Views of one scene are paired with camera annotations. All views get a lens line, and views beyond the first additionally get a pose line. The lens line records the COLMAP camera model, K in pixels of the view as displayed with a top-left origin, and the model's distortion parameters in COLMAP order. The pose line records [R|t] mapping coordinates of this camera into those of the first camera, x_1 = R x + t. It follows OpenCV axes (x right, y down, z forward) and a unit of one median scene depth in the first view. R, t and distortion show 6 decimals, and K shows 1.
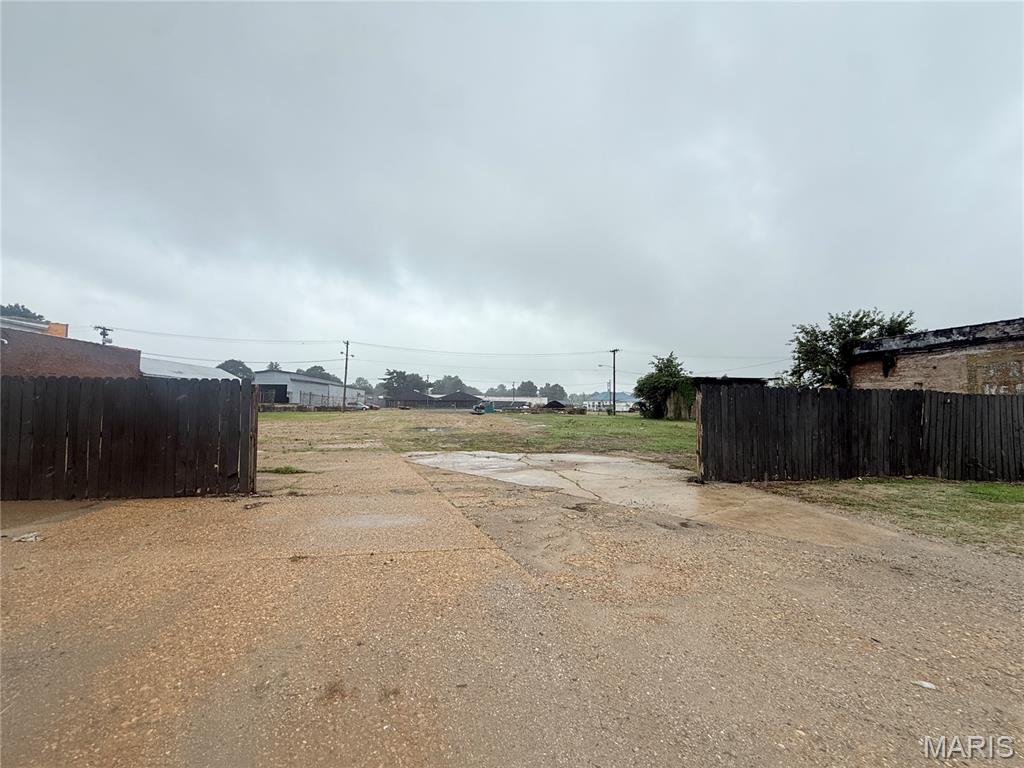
lens RADIAL K [[410.6, 0, 507.1], [0, 410.6, 385.4], [0, 0, 1]] dist [0.001053, 0.000248]
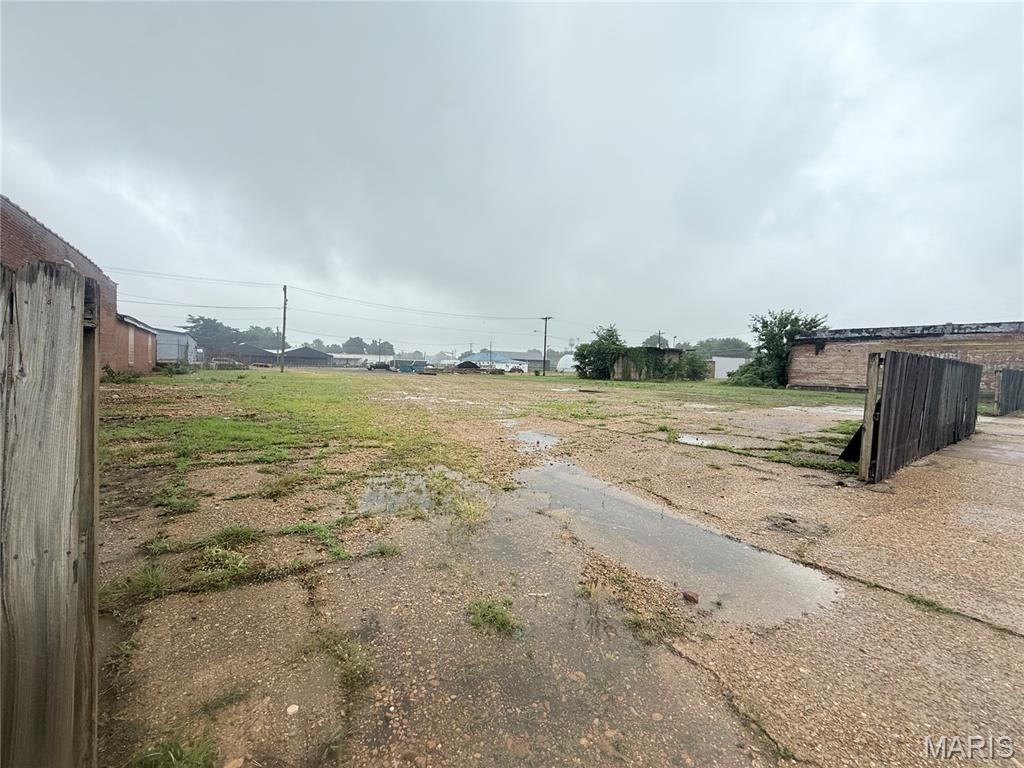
lens RADIAL K [[410.6, 0, 507.1], [0, 410.6, 385.4], [0, 0, 1]] dist [0.001053, 0.000248]
pose [[0.892060, -0.008630, 0.451834, -0.779779], [-0.037328, 0.994994, 0.092702, -0.004684], [-0.450372, -0.099562, 0.887272, 0.091488]]
